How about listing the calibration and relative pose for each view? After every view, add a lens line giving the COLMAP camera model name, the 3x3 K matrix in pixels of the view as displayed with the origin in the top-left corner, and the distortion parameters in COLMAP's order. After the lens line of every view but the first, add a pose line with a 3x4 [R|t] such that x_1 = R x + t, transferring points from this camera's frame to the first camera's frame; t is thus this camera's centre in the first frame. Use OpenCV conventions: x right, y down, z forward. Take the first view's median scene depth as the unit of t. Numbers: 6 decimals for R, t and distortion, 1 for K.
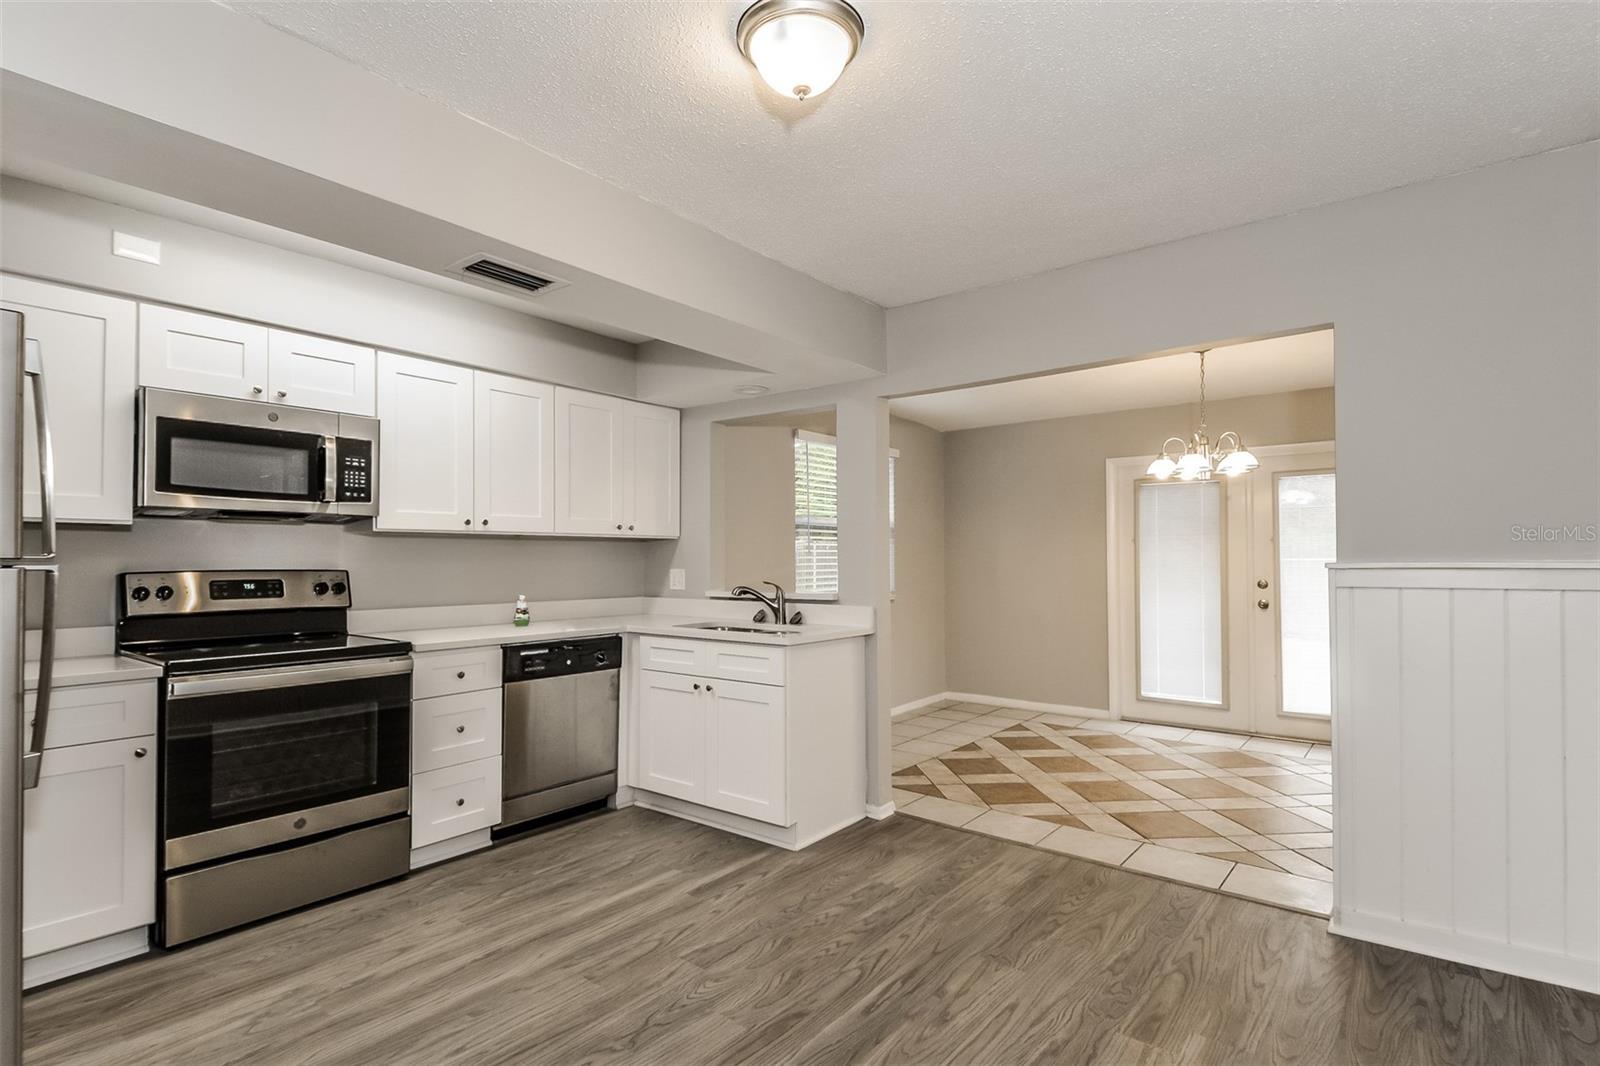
lens RADIAL K [[775.4, 0, 800.0], [0, 775.4, 533.0], [0, 0, 1]] dist [-0.000426, -0.001250]
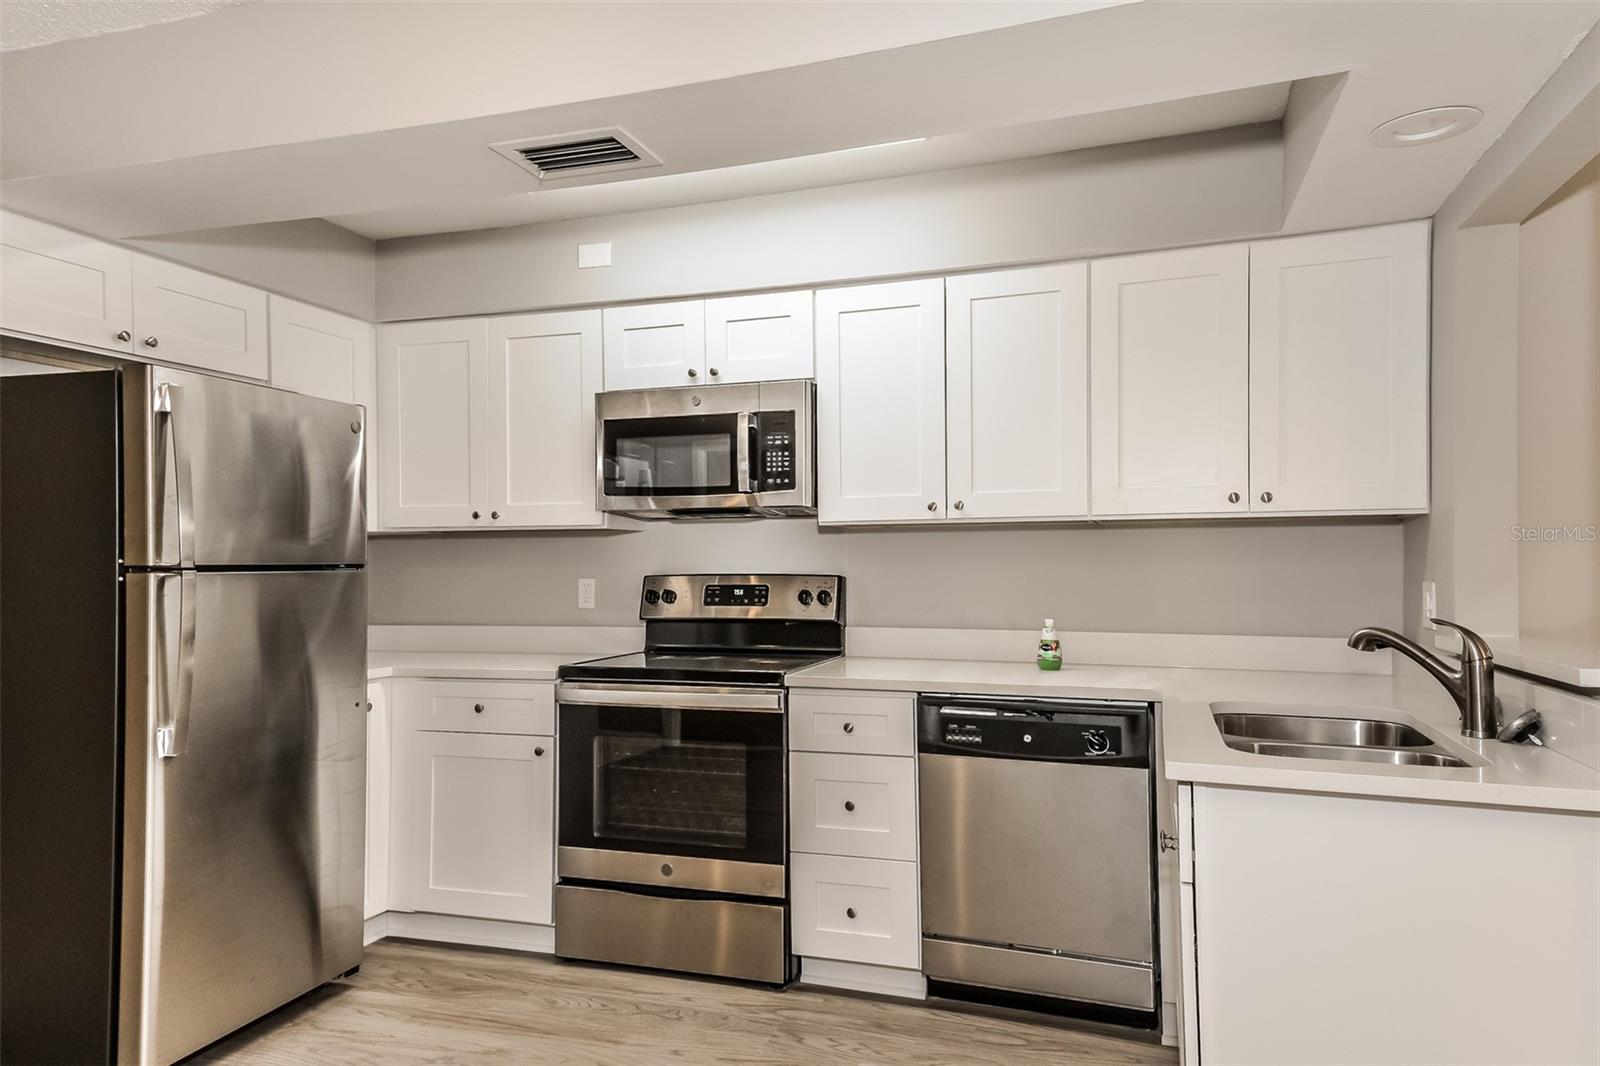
lens RADIAL K [[1053.6, 0, 796.3], [0, 1053.6, 543.5], [0, 0, 1]] dist [0.101808, 0.000114]
pose [[0.333971, -0.016486, -0.942439, 0.453400], [0.036880, 0.999310, -0.004412, 0.020305], [0.941862, -0.033283, 0.334348, 0.653015]]
